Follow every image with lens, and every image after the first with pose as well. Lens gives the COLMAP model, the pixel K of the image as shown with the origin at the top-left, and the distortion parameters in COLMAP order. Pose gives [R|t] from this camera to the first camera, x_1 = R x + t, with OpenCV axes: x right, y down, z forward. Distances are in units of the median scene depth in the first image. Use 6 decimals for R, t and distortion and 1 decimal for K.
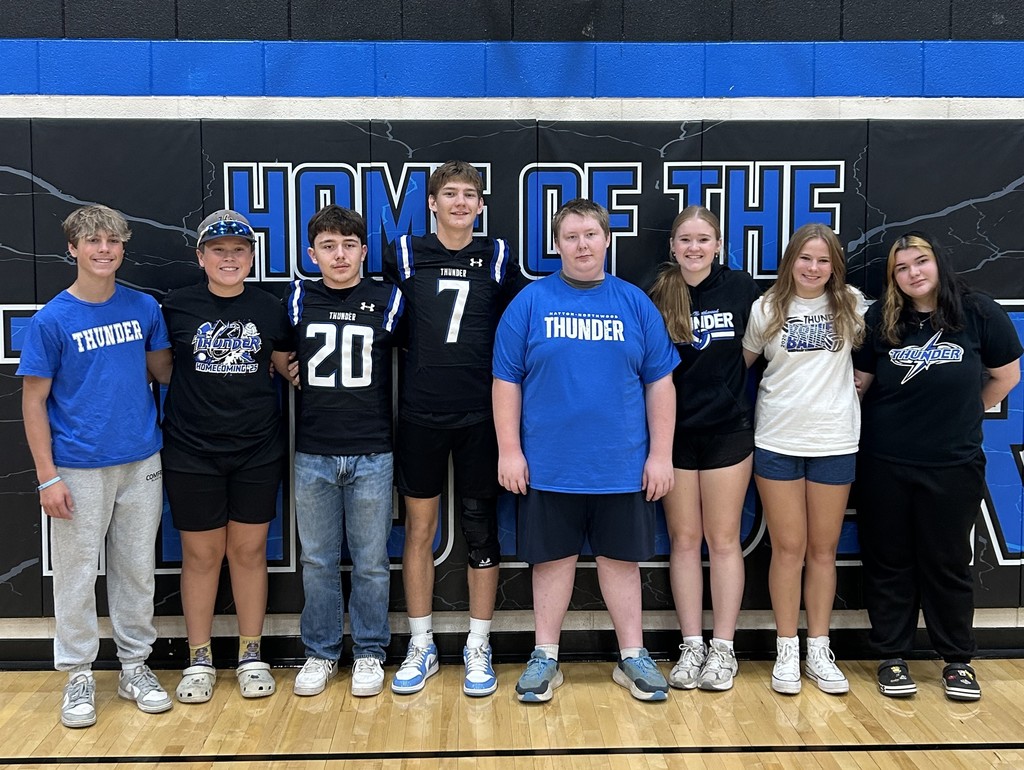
lens RADIAL K [[1201.2, 0, 508.5], [0, 1201.2, 364.3], [0, 0, 1]] dist [0.008994, 0.000000]
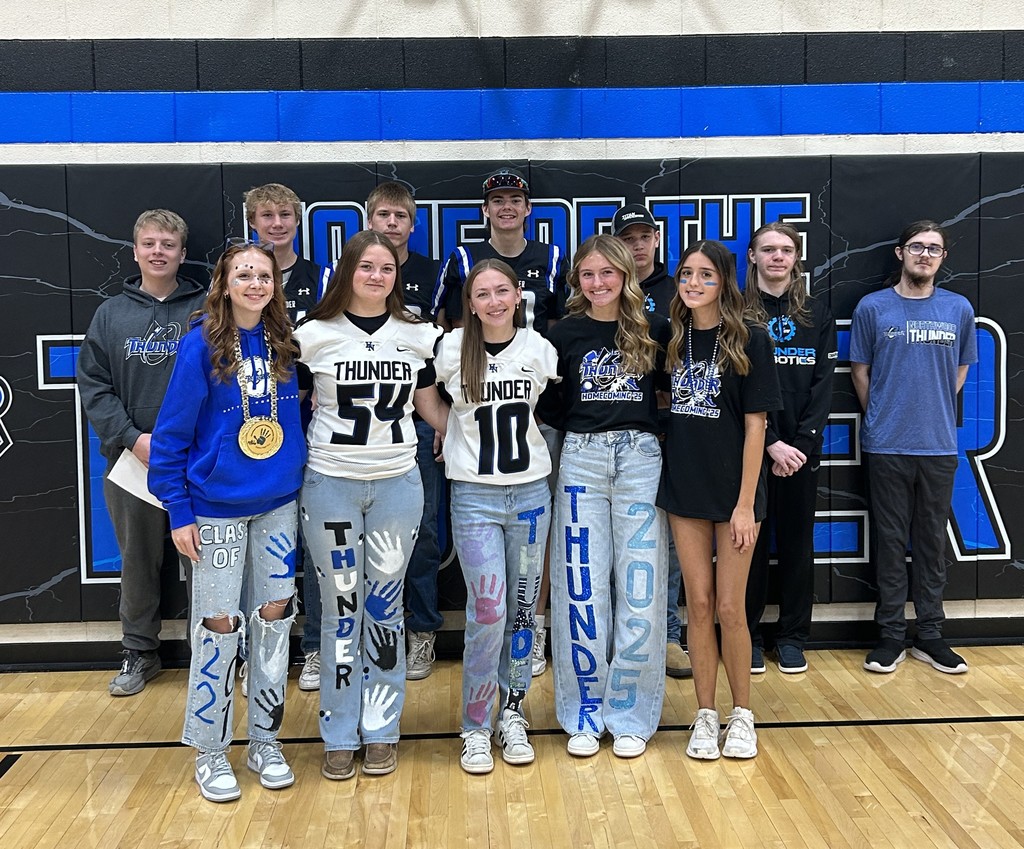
lens RADIAL K [[1227.3, 0, 510.7], [0, 1227.3, 378.2], [0, 0, 1]] dist [0.011858, 0.000000]
pose [[0.999859, -0.014293, 0.008842, -0.005542], [0.014392, 0.999833, -0.011237, 0.007854], [-0.008680, 0.011363, 0.999898, -0.115372]]
